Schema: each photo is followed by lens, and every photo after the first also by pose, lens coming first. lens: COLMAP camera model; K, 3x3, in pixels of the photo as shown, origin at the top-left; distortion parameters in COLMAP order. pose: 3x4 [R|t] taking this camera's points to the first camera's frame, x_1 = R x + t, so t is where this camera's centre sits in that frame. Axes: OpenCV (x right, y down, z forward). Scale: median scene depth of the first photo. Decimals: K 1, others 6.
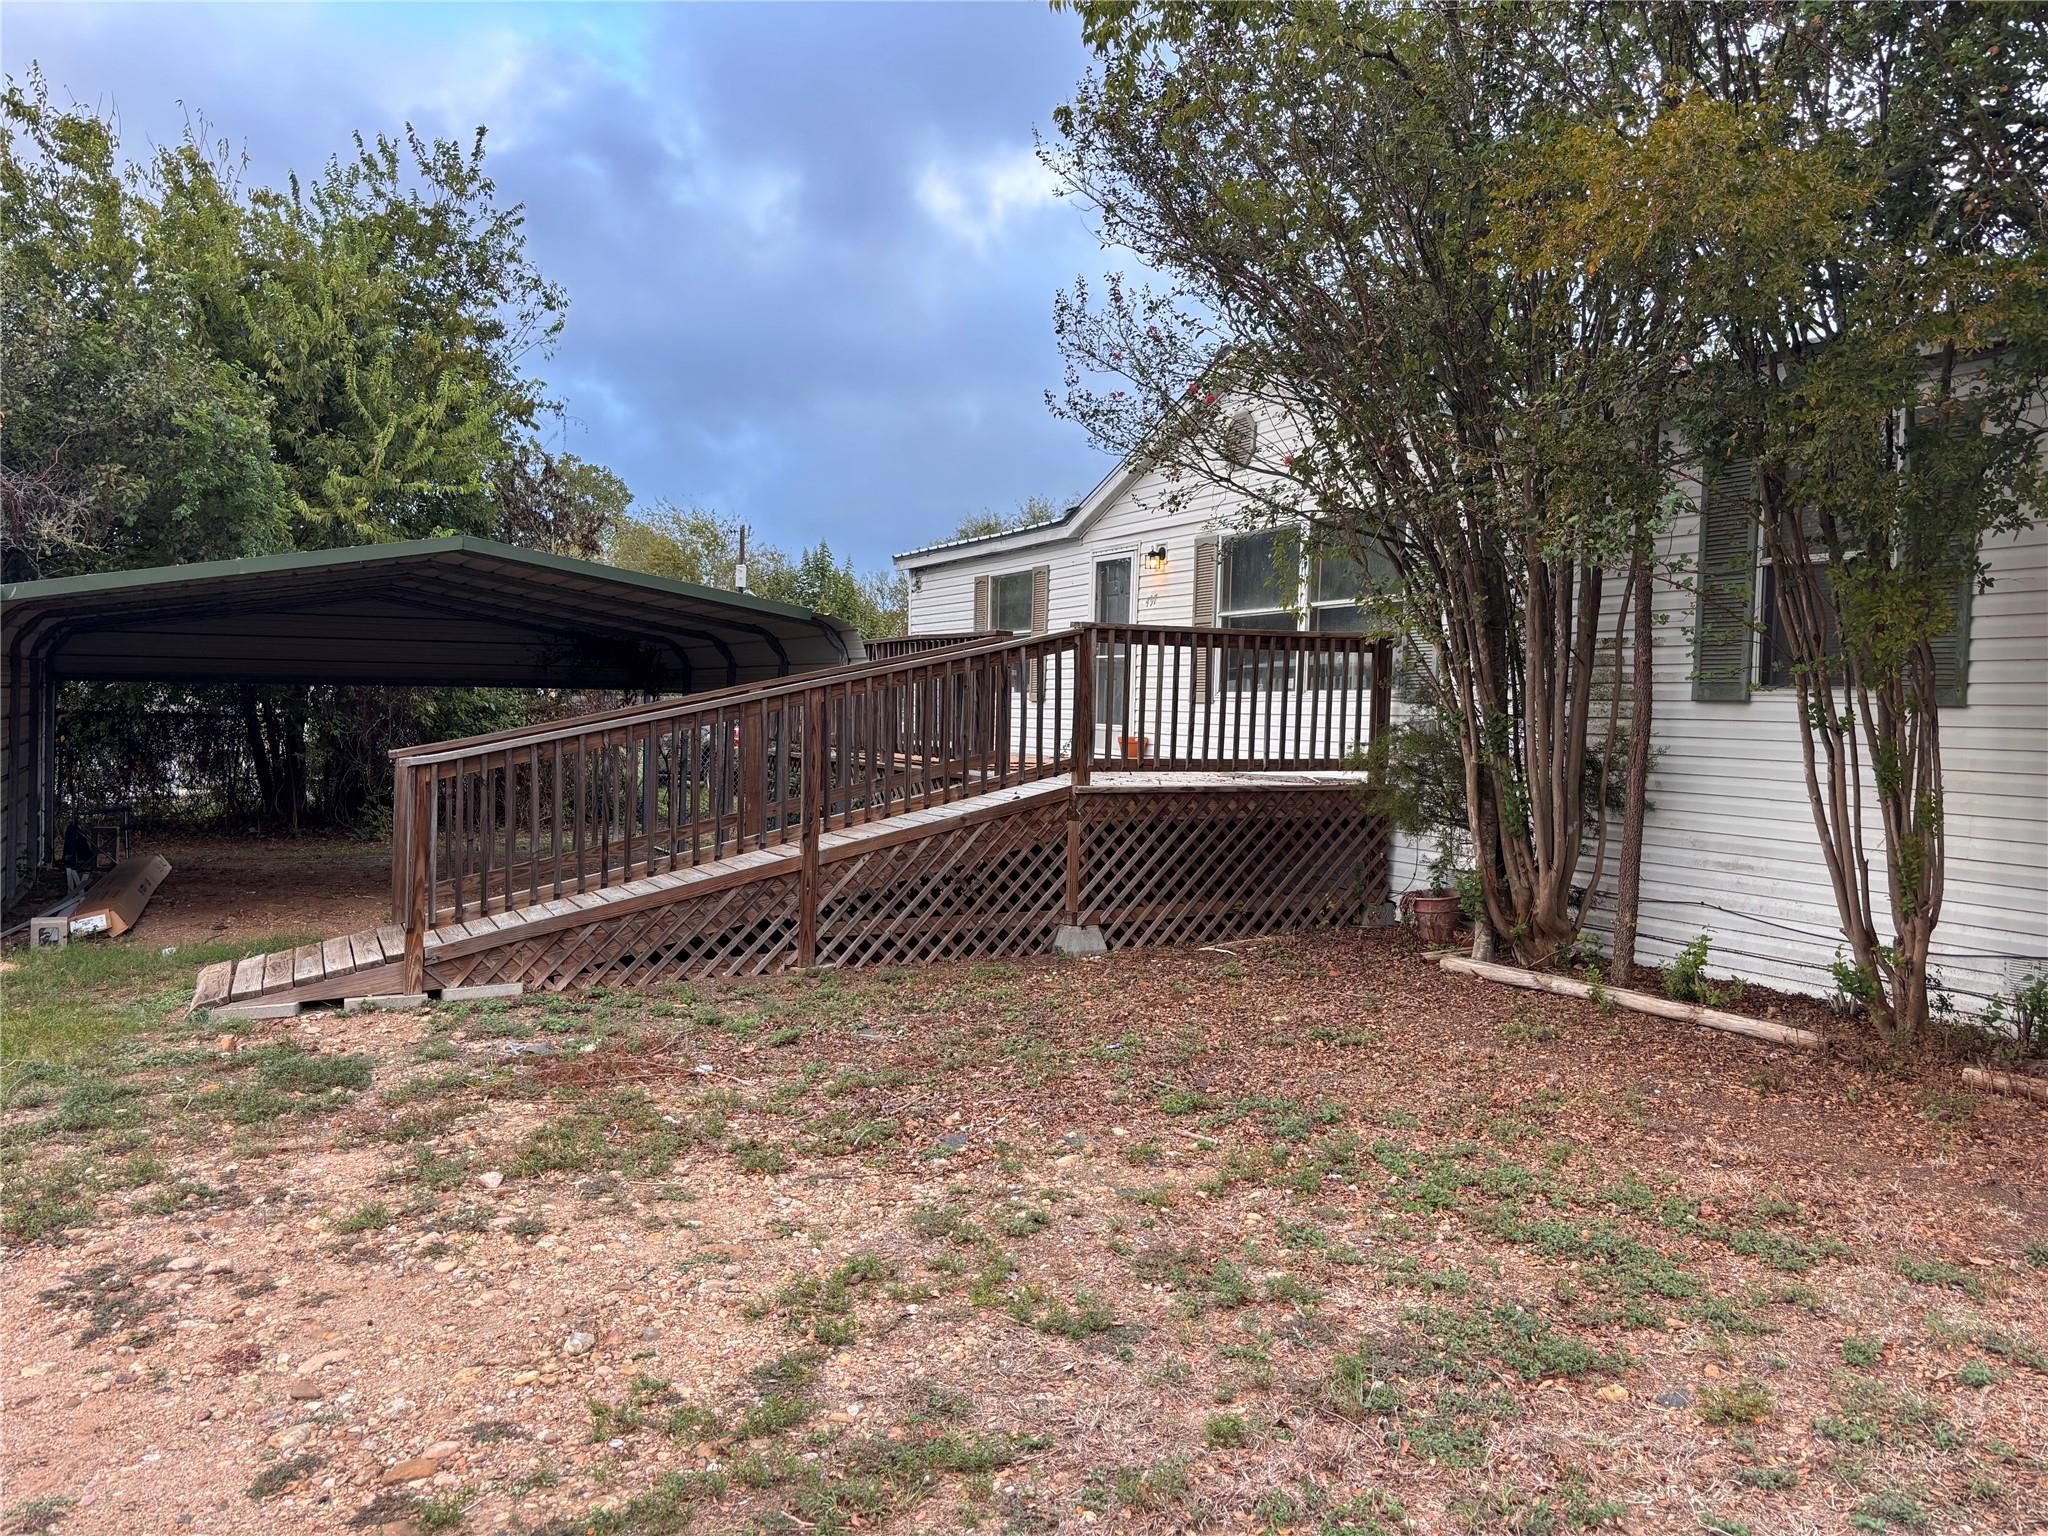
lens RADIAL K [[1557.8, 0, 1031.6], [0, 1557.8, 743.1], [0, 0, 1]] dist [0.070025, -0.088381]
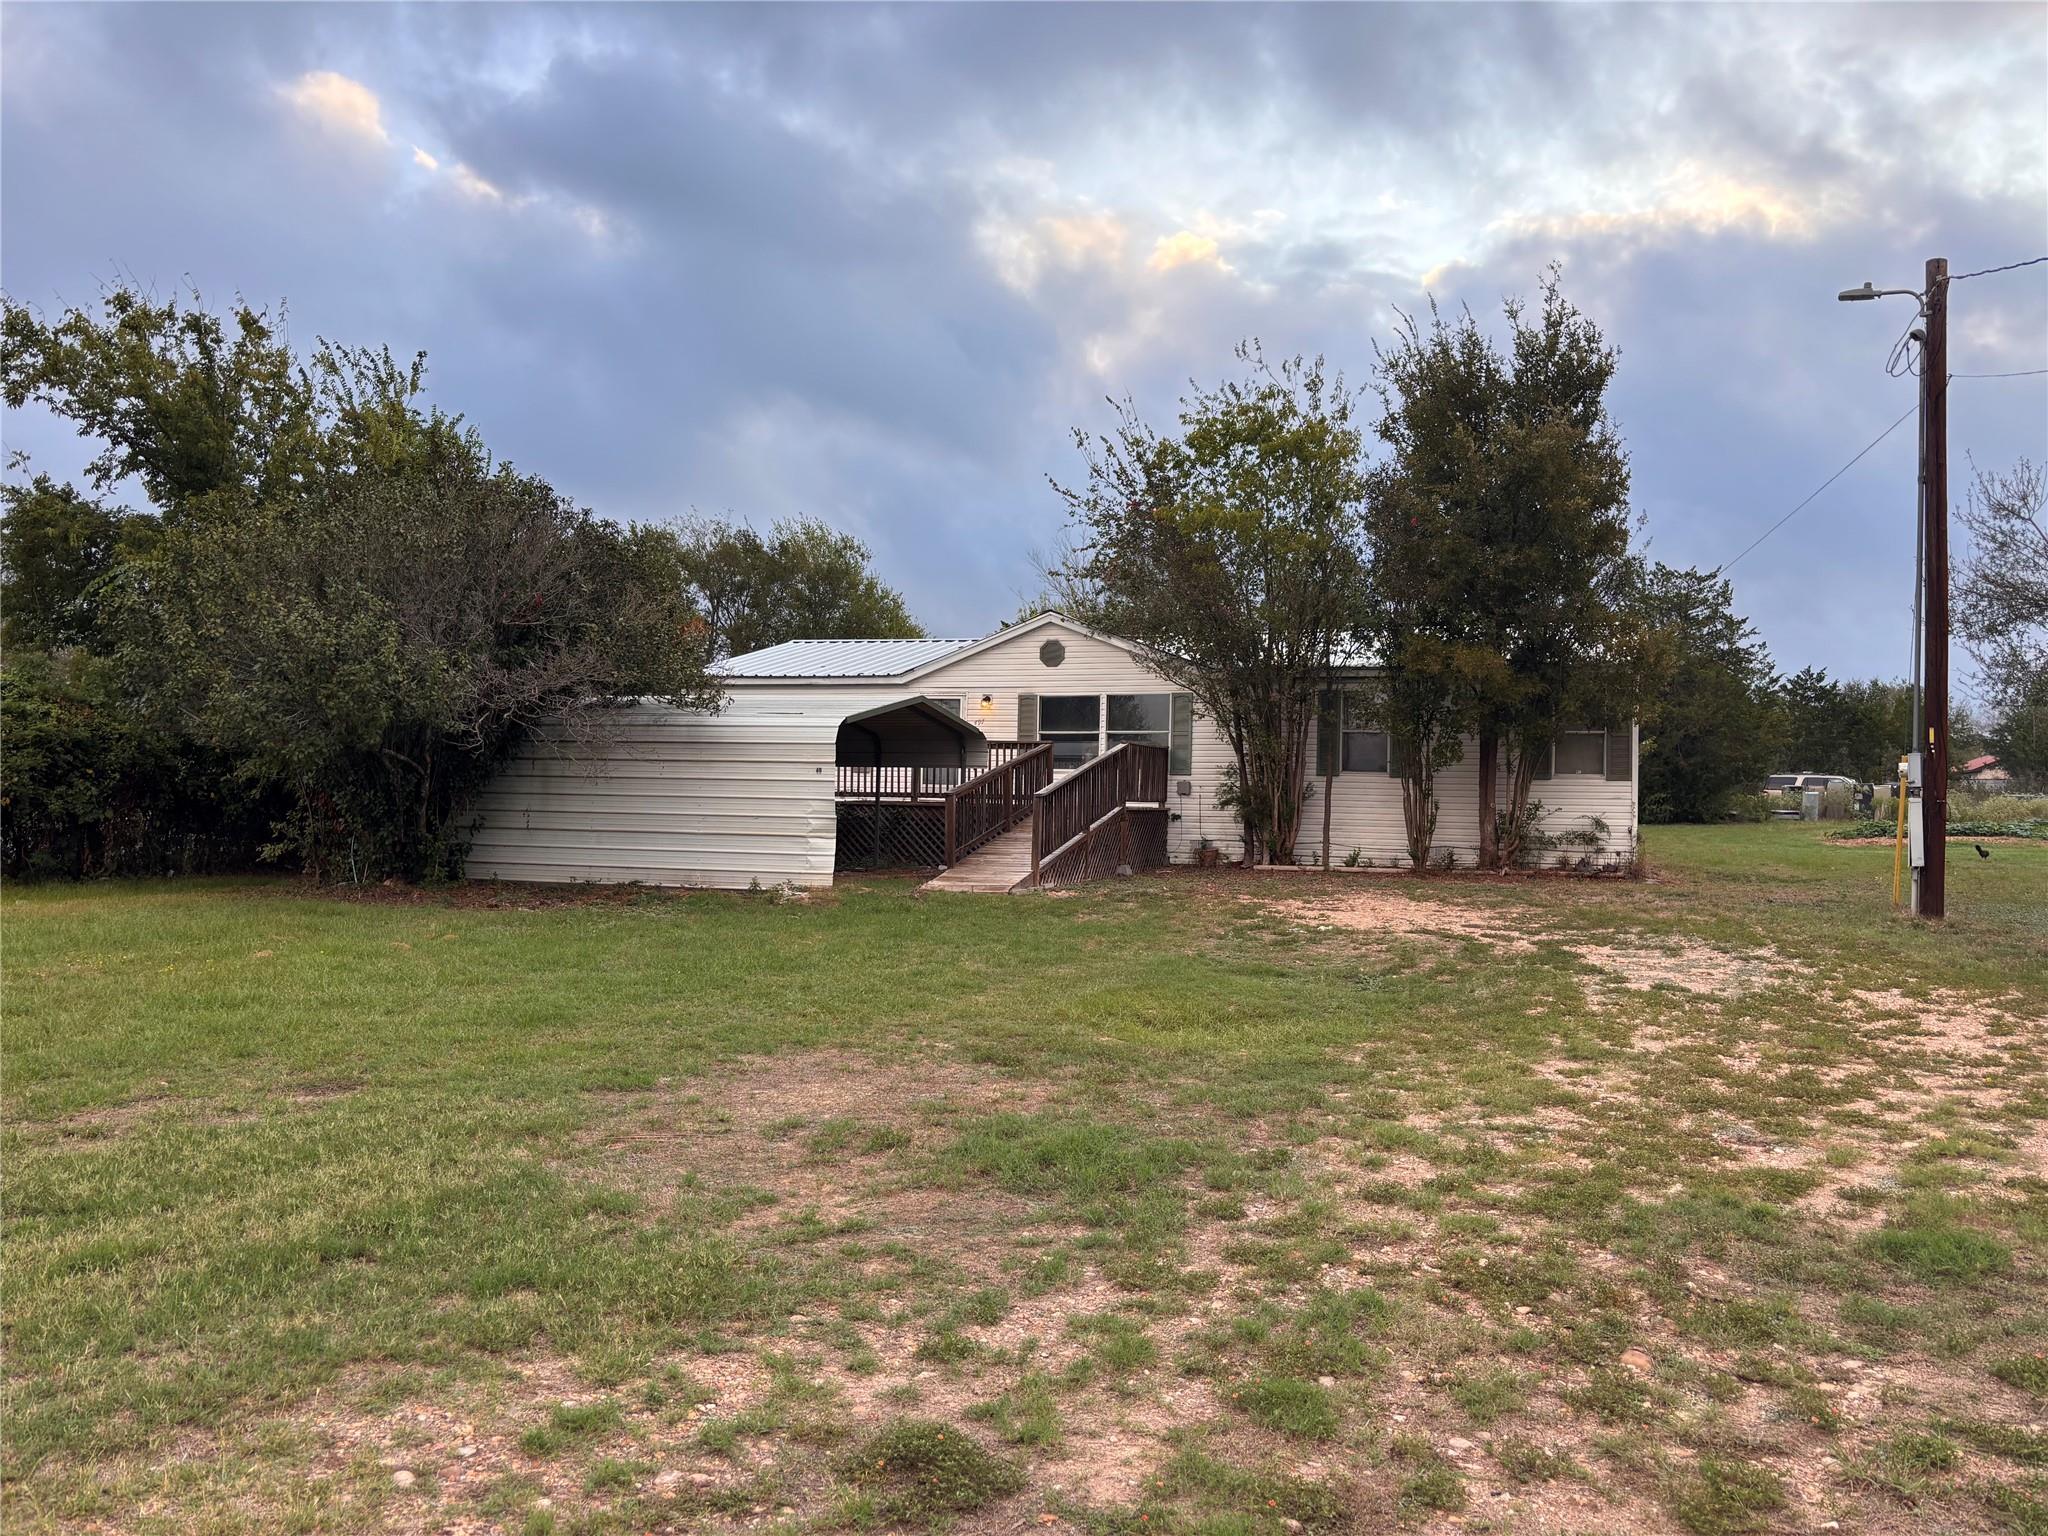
lens RADIAL K [[1557.8, 0, 984.7], [0, 1557.8, 770.9], [0, 0, 1]] dist [0.070025, -0.088381]
pose [[0.737715, 0.008610, 0.675057, -1.802459], [0.012291, 0.999582, -0.026180, 0.031468], [-0.675000, 0.027611, 0.737301, -0.671217]]
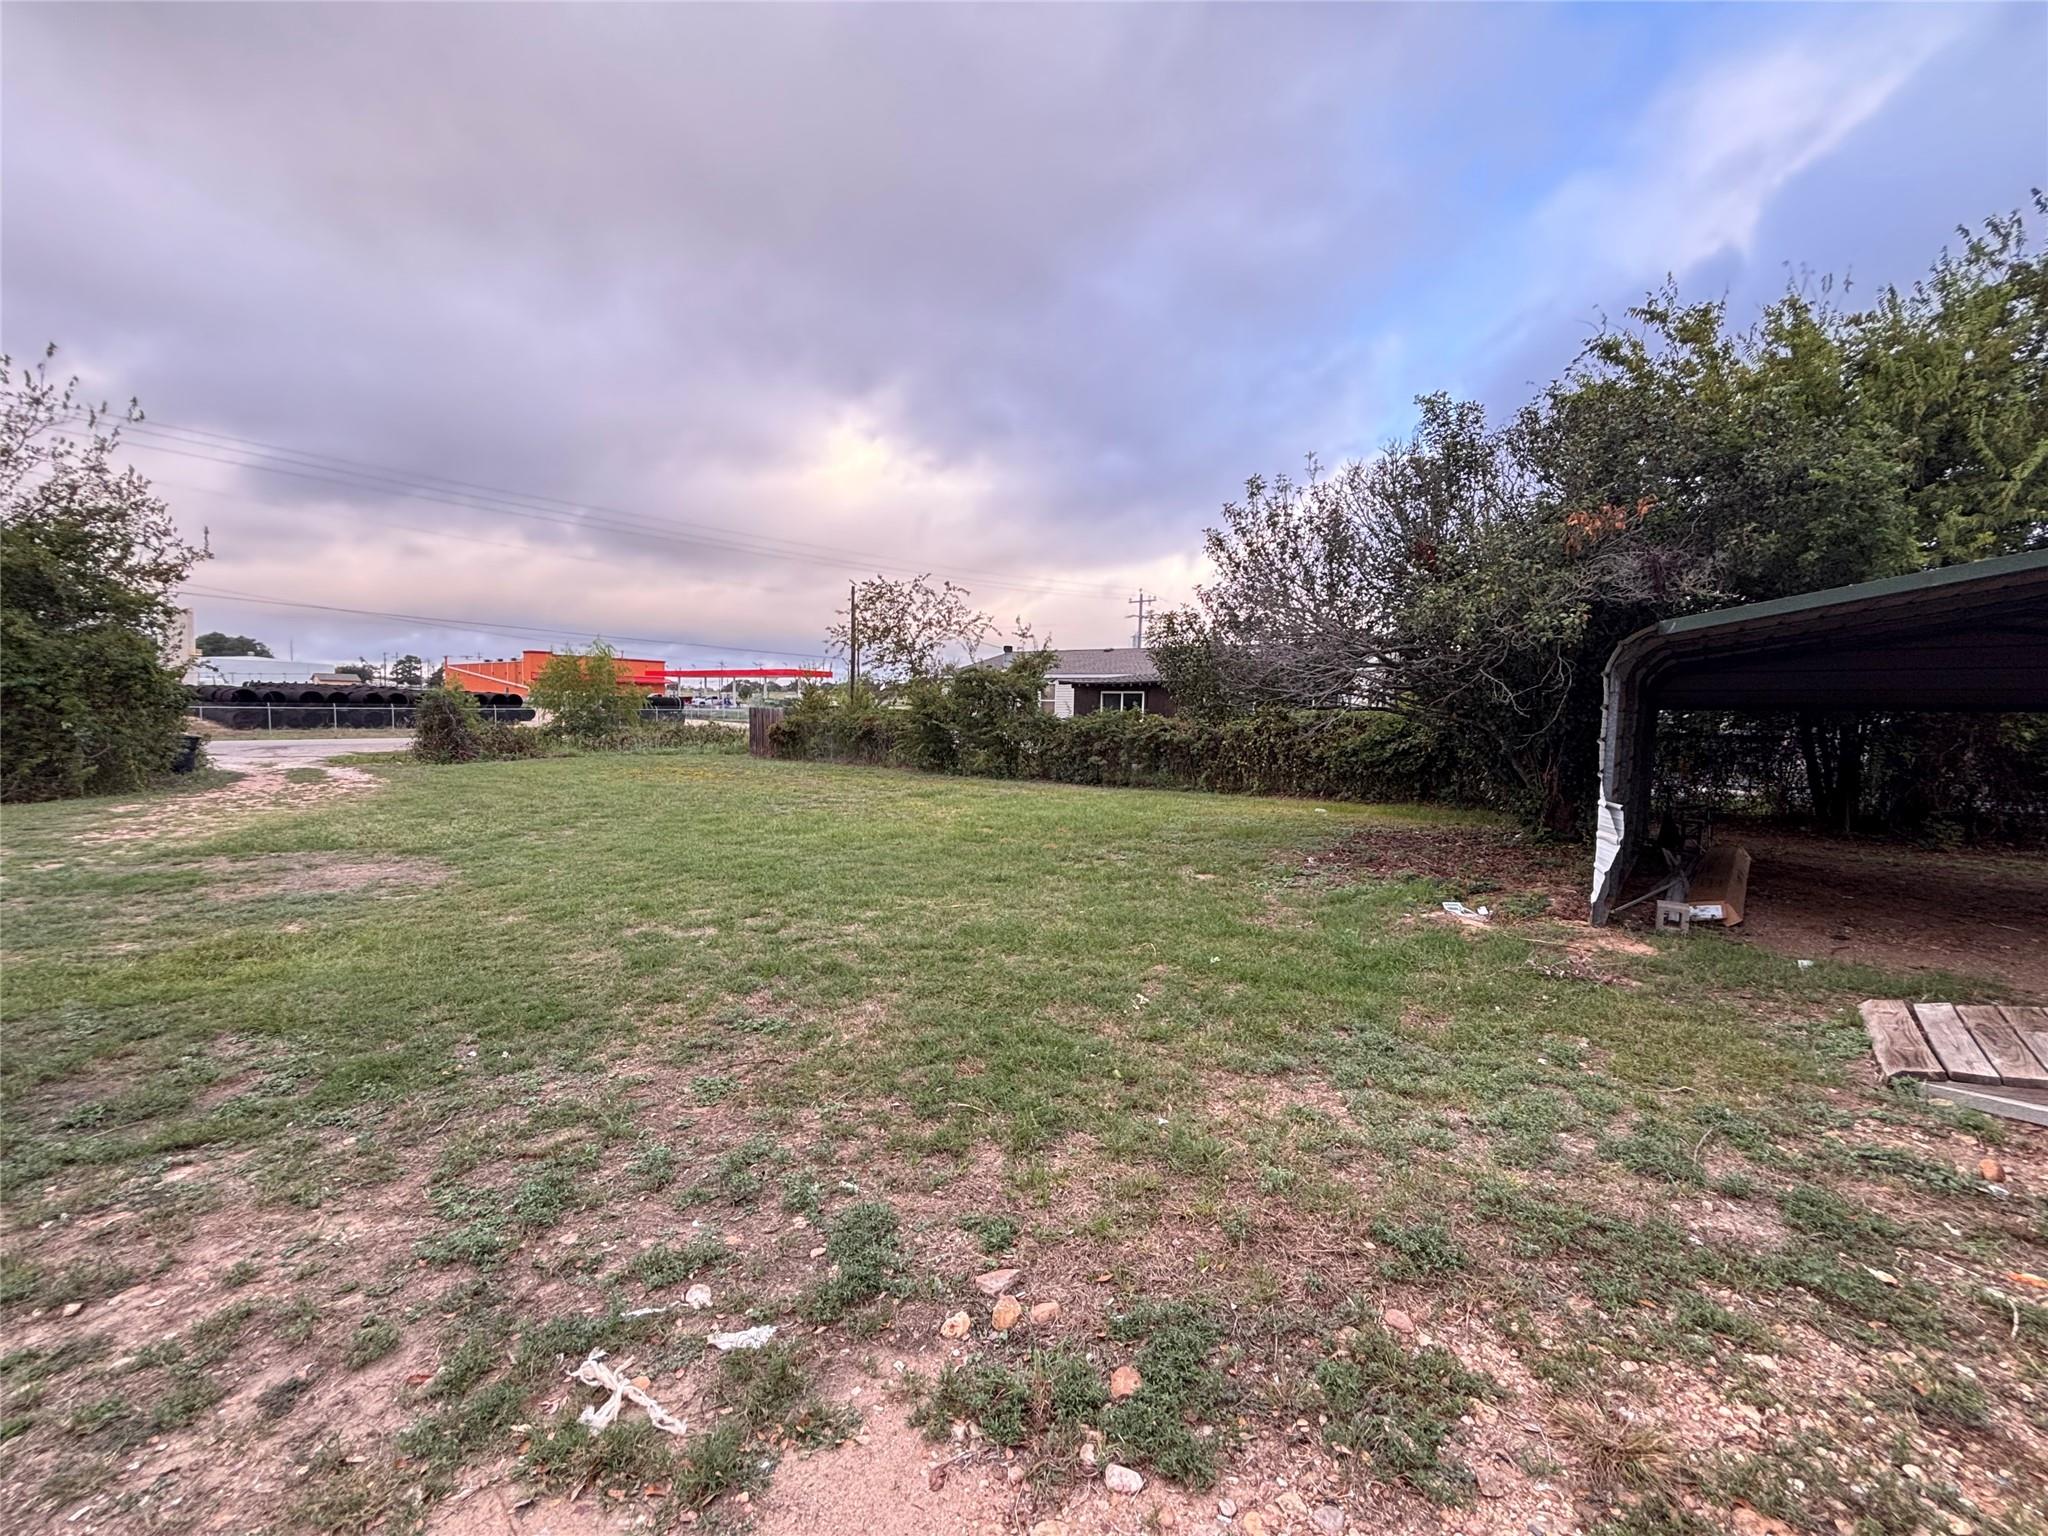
lens RADIAL K [[825.0, 0, 1031.6], [0, 825.0, 779.8], [0, 0, 1]] dist [0.000166, -0.000022]
pose [[0.396165, 0.066797, -0.915746, -0.245878], [-0.034301, 0.997731, 0.057938, -0.002614], [0.917538, 0.008458, 0.397557, 0.300664]]
